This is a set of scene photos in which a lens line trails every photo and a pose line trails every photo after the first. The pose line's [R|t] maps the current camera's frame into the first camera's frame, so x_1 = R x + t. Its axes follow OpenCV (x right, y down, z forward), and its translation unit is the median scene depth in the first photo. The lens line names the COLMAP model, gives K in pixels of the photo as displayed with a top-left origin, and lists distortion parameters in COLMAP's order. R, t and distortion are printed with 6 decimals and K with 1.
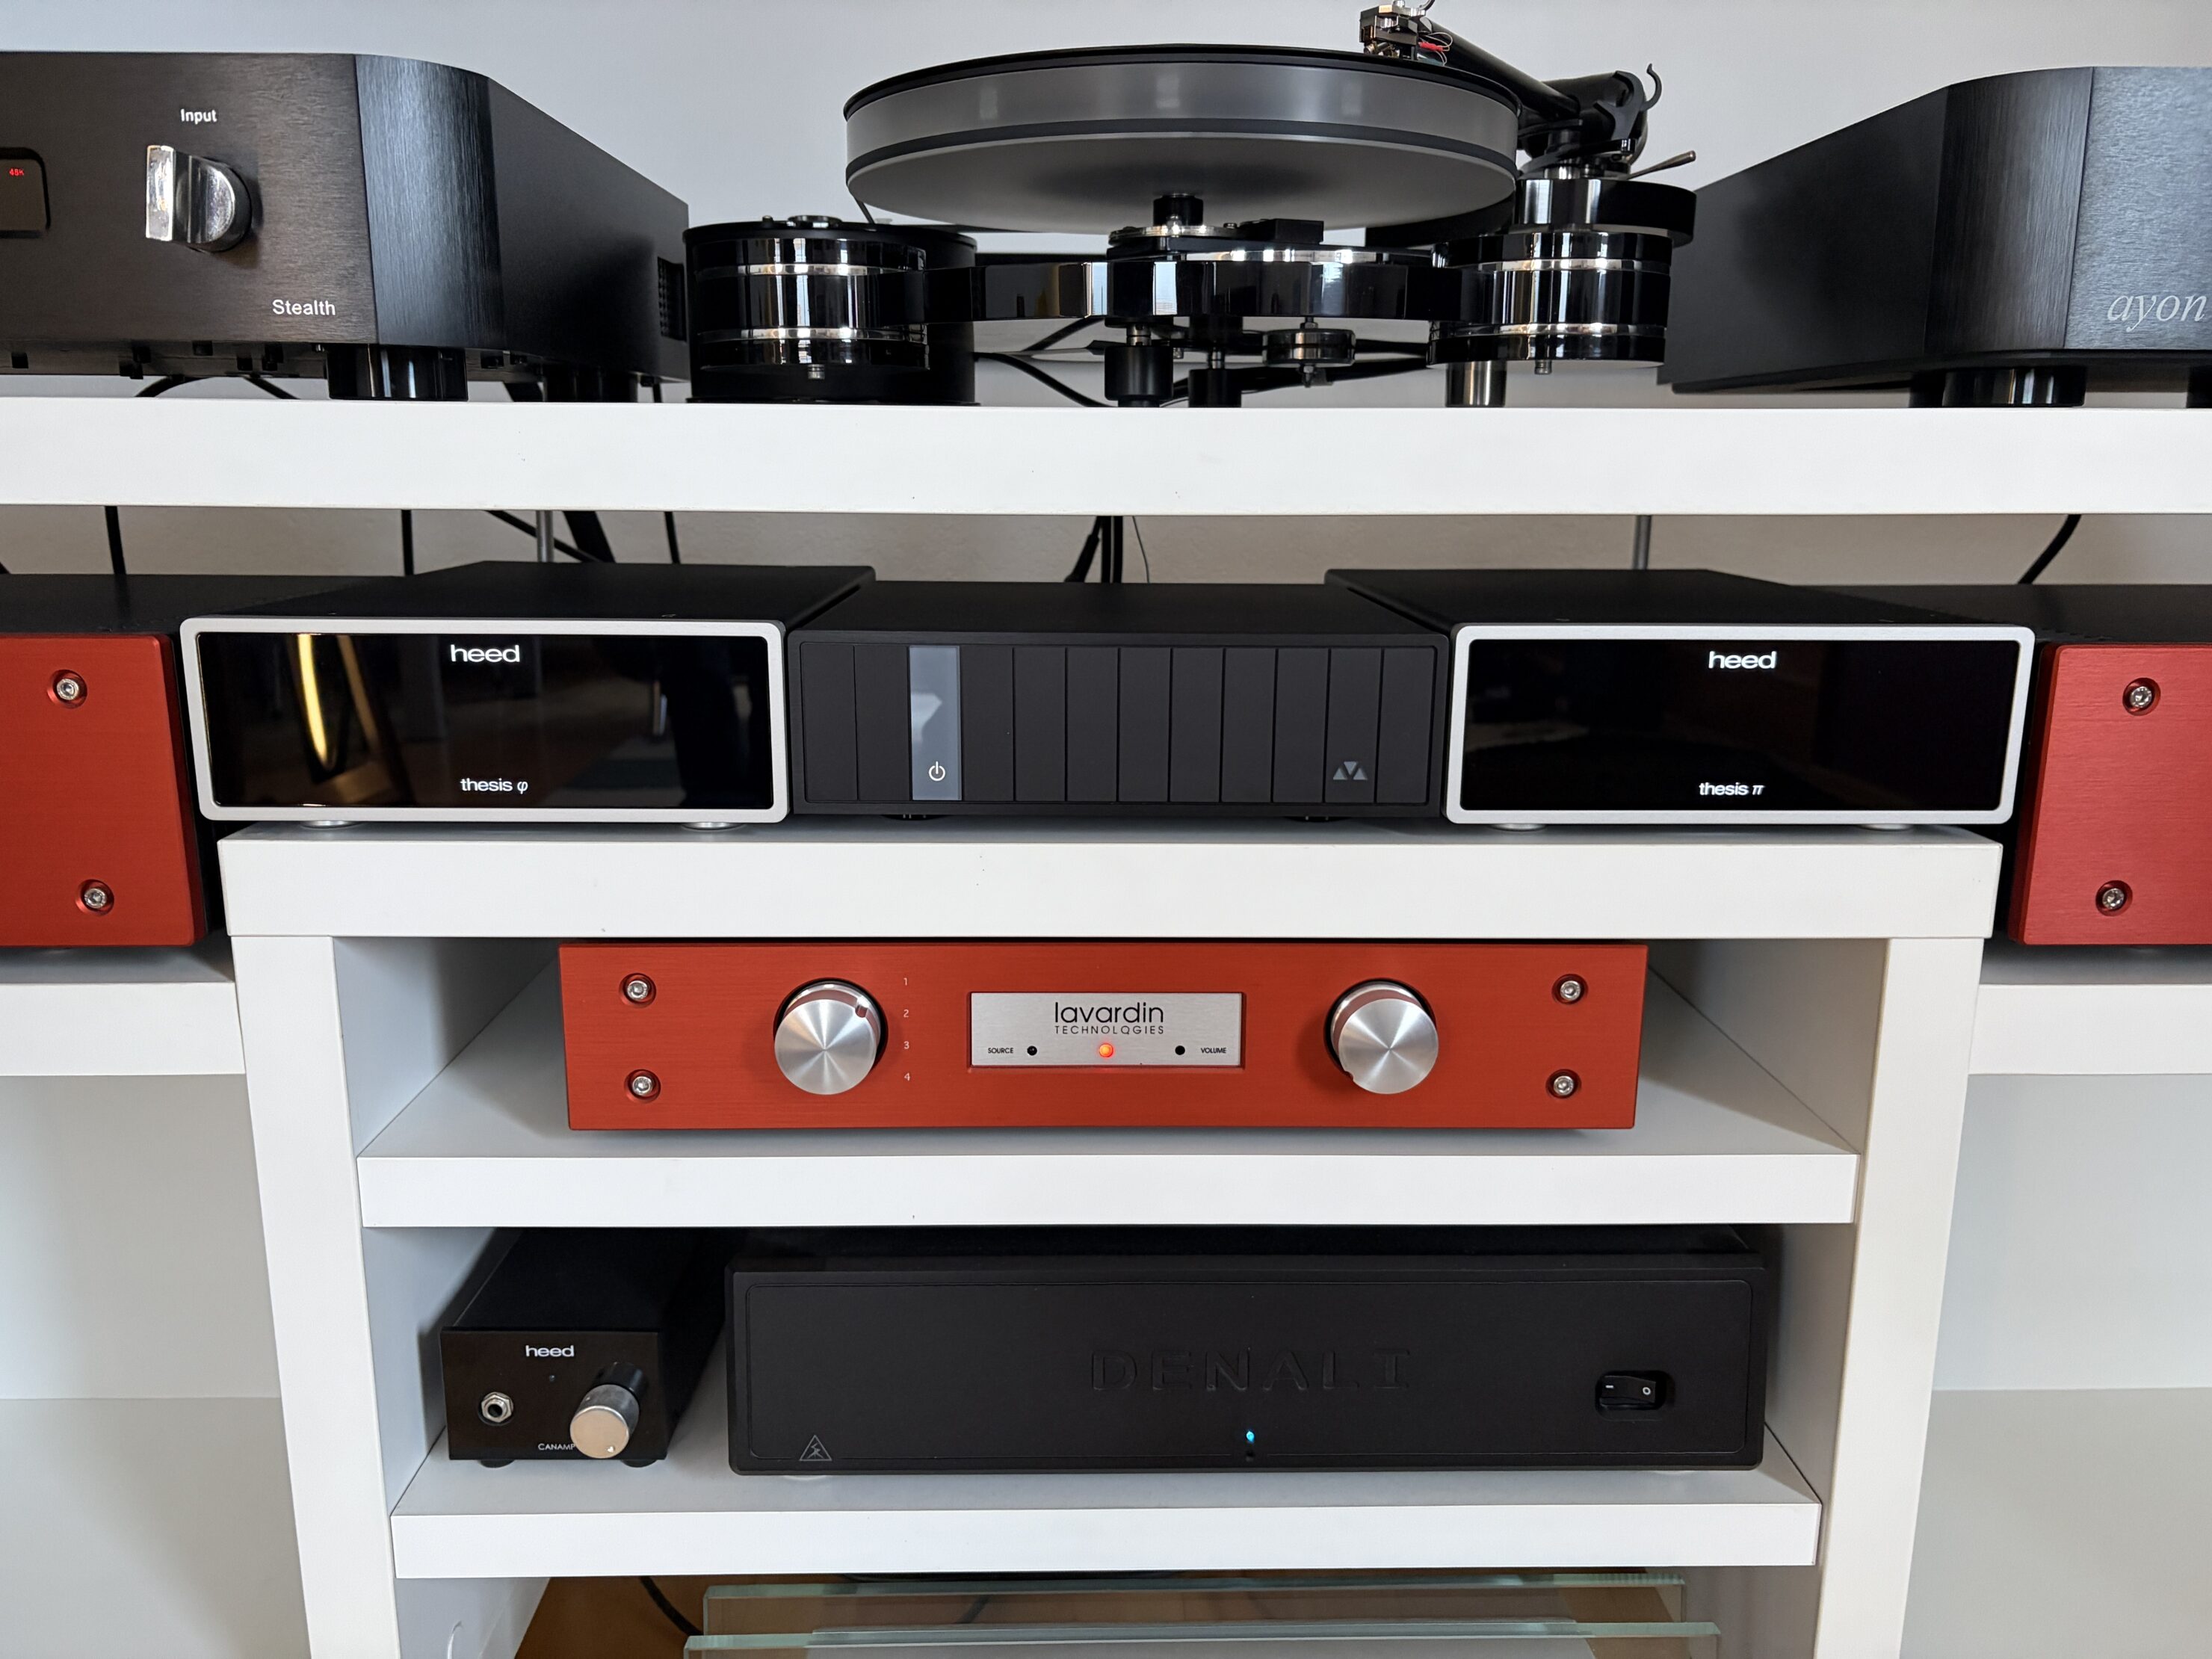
lens RADIAL K [[1663.0, 0, 1123.1], [0, 1663.0, 845.0], [0, 0, 1]] dist [0.033949, -0.048833]
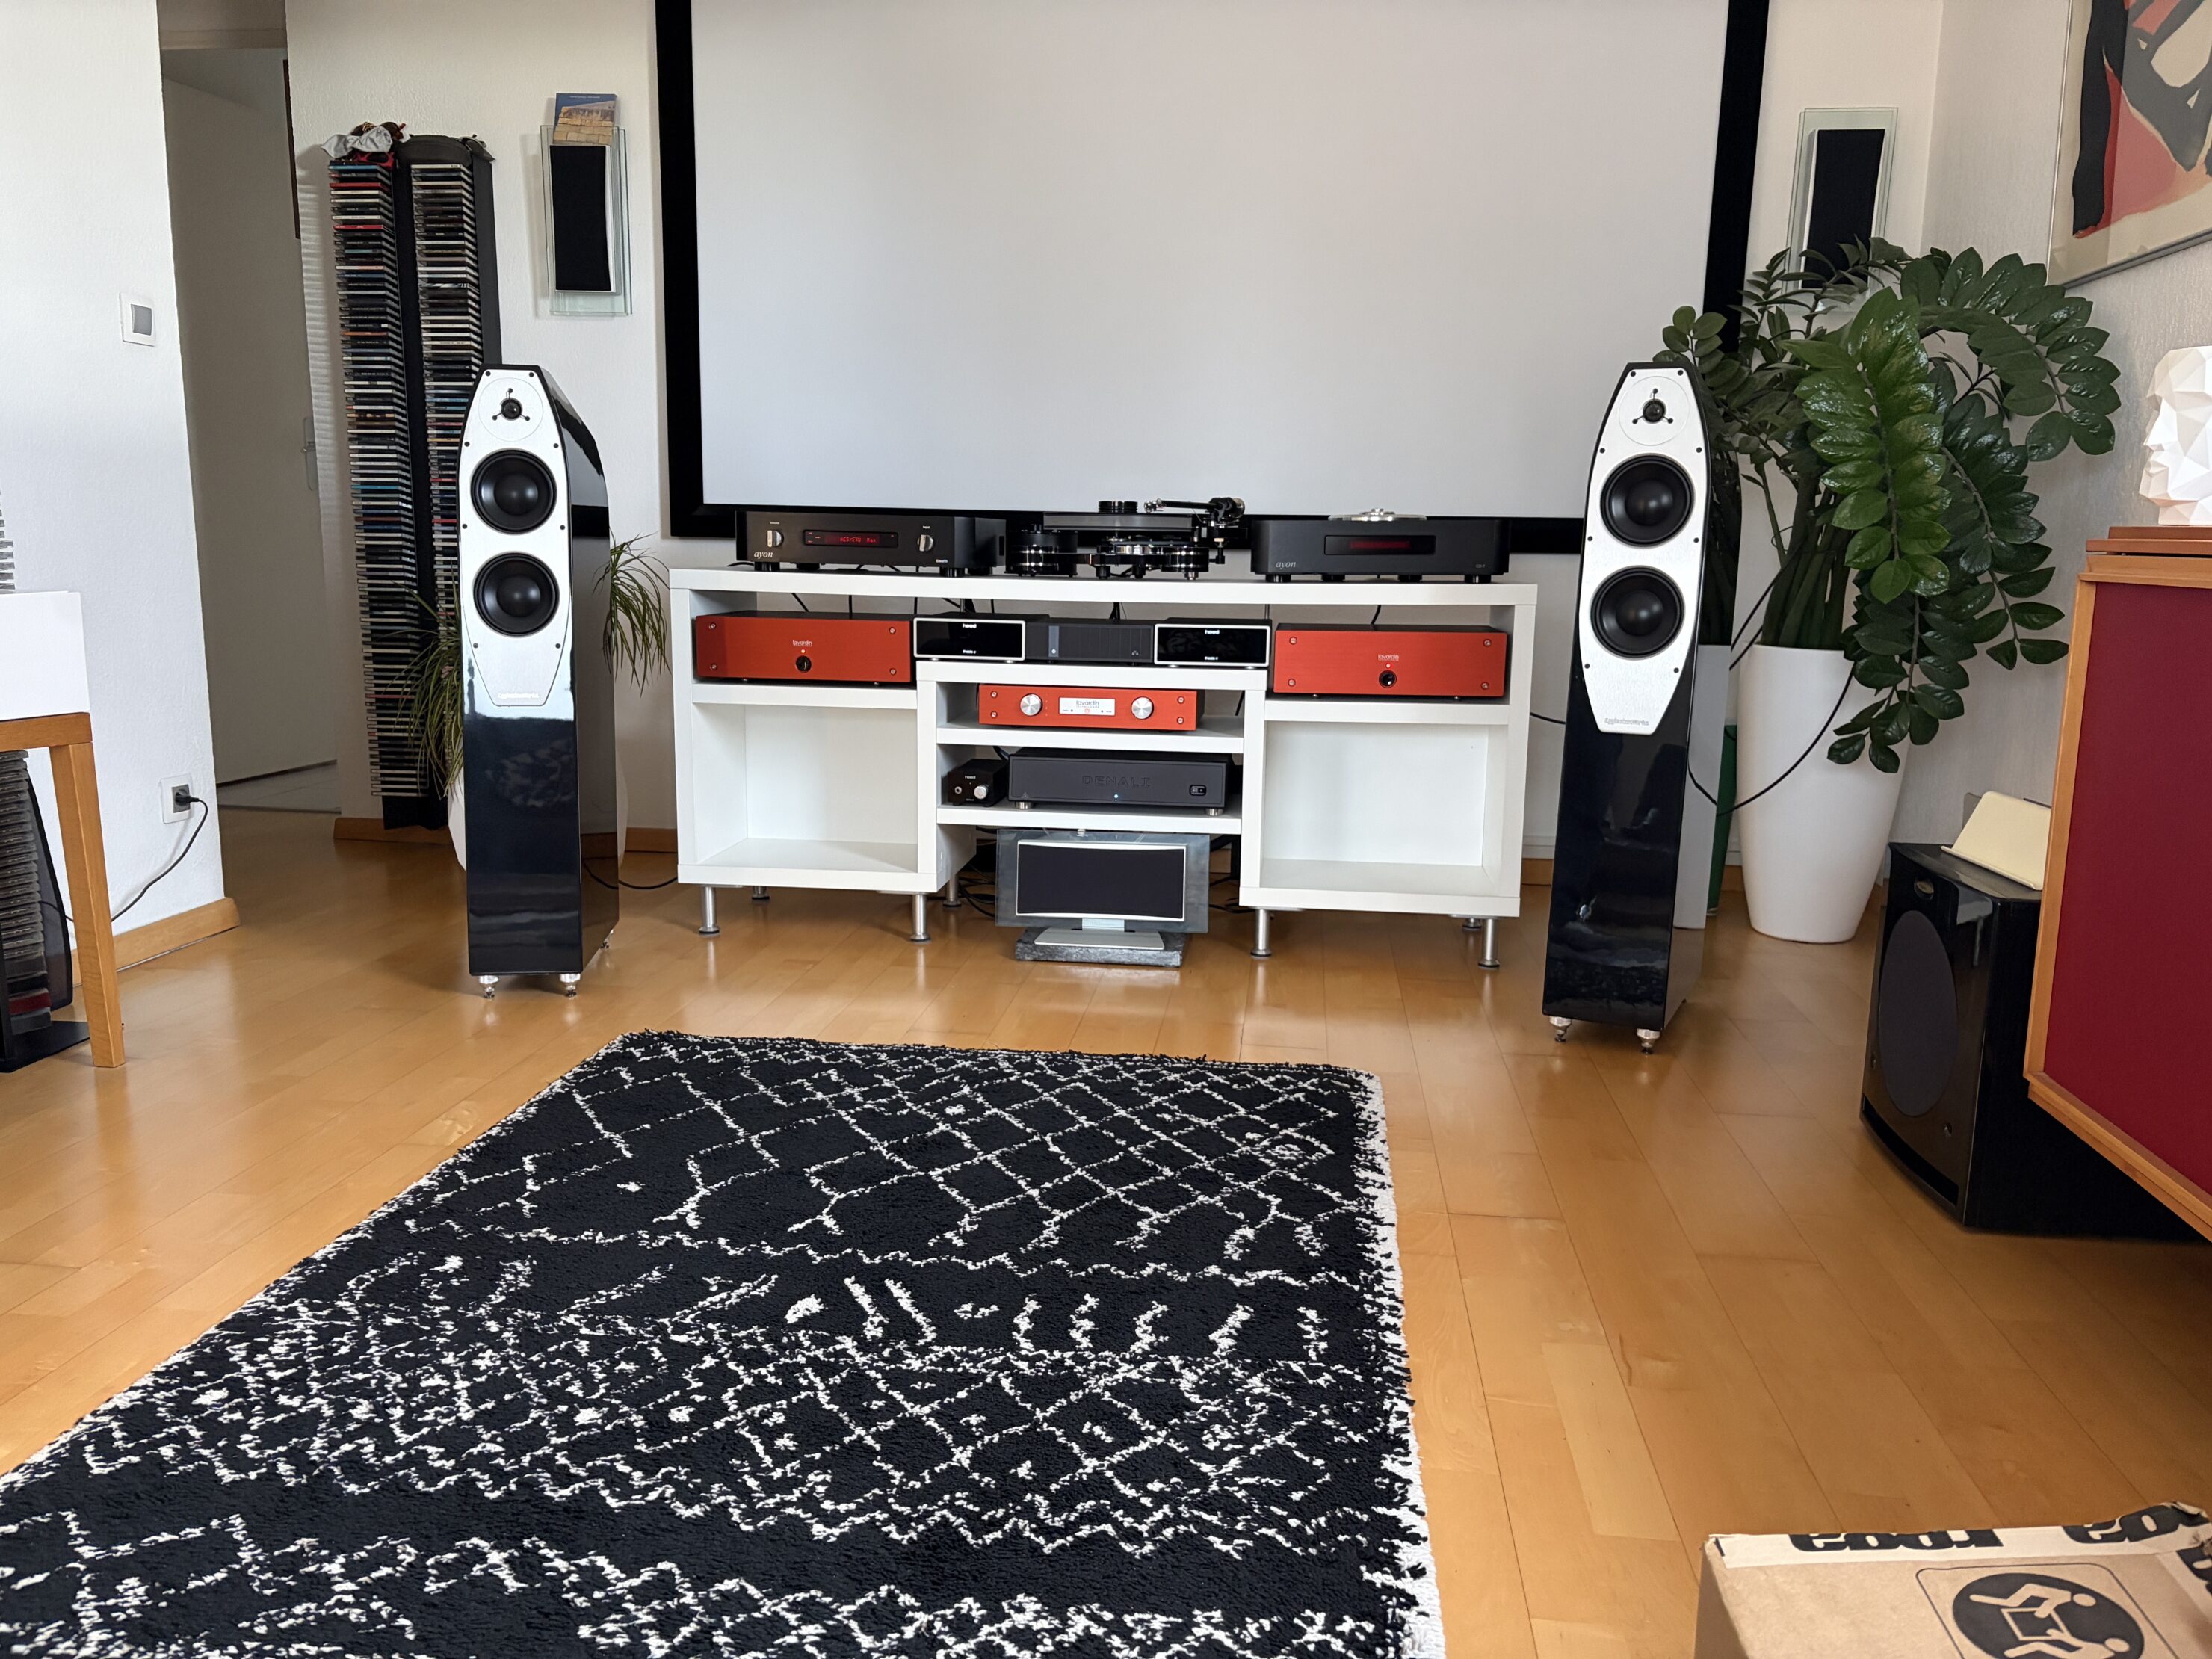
lens RADIAL K [[1663.0, 0, 1191.4], [0, 1663.0, 859.0], [0, 0, 1]] dist [0.033949, -0.048833]
pose [[0.993690, 0.032075, -0.107474, 0.842458], [-0.035506, 0.998914, -0.030166, 0.703201], [0.106389, 0.033792, 0.993750, -3.847593]]
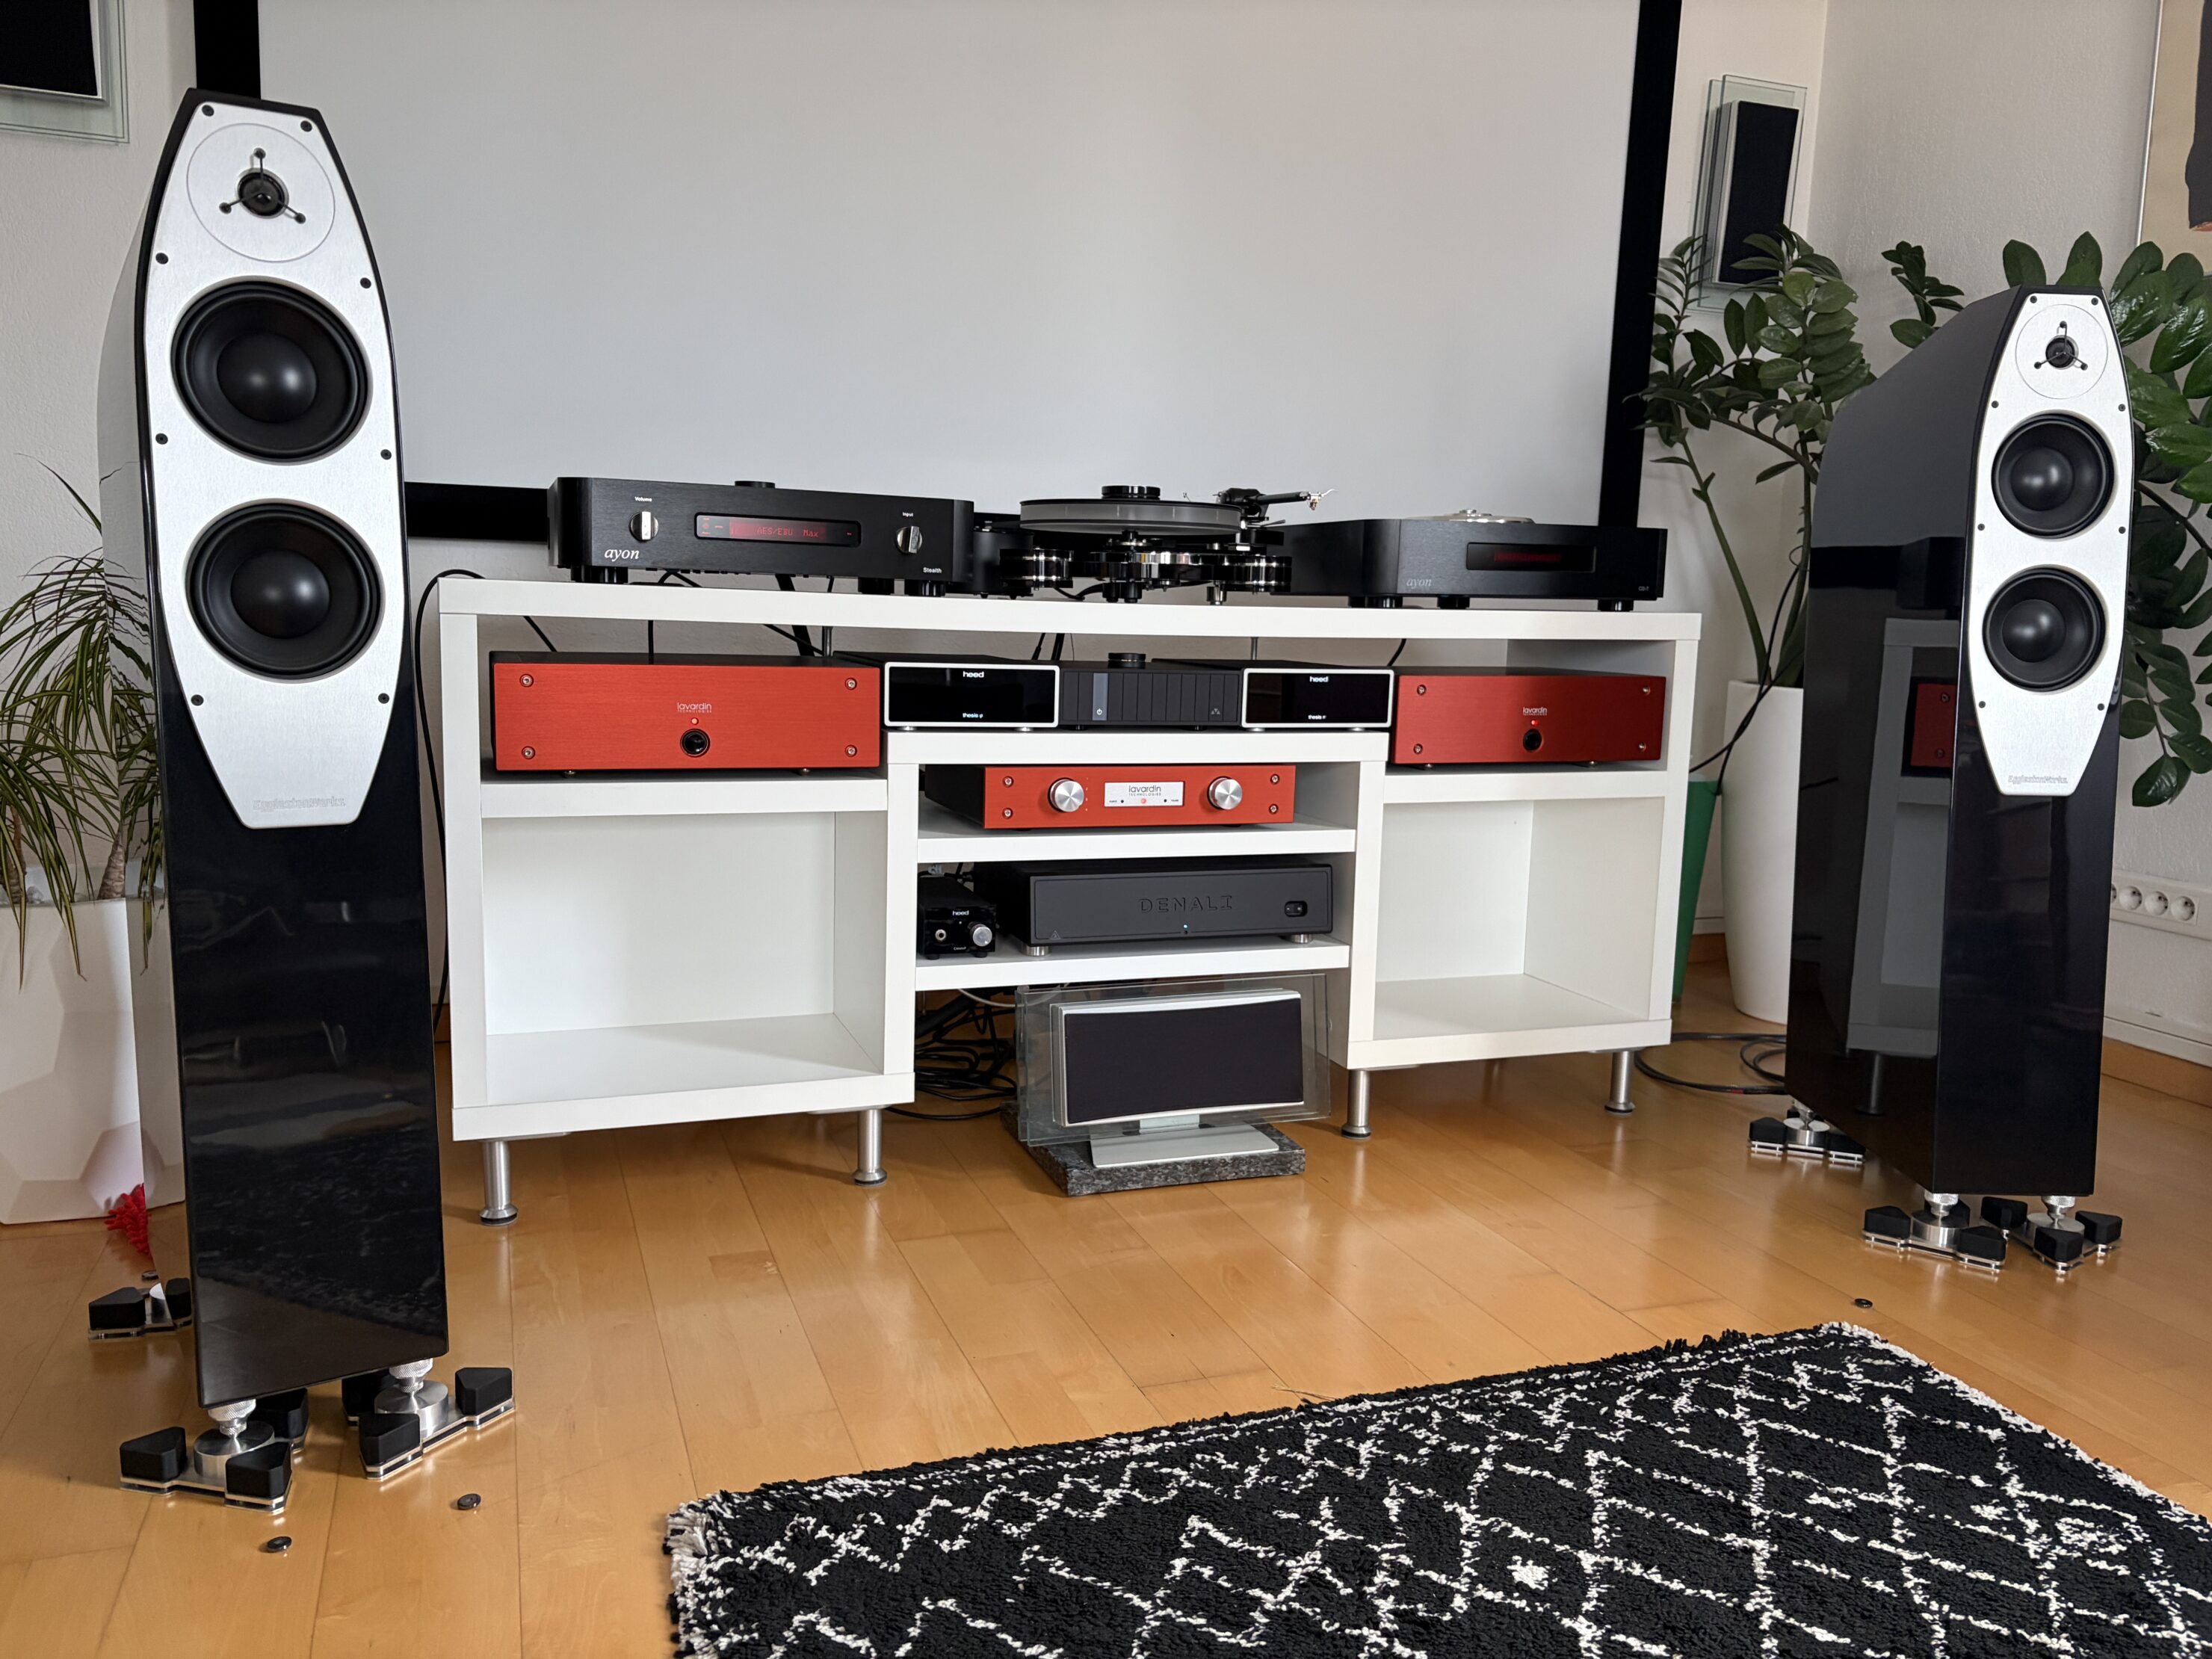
lens RADIAL K [[1663.0, 0, 1110.3], [0, 1663.0, 833.8], [0, 0, 1]] dist [0.033949, -0.048833]
pose [[0.941840, -0.024970, 0.335132, -1.162638], [0.048529, 0.996889, -0.062108, 0.388367], [-0.332539, 0.074760, 0.940122, -2.008353]]
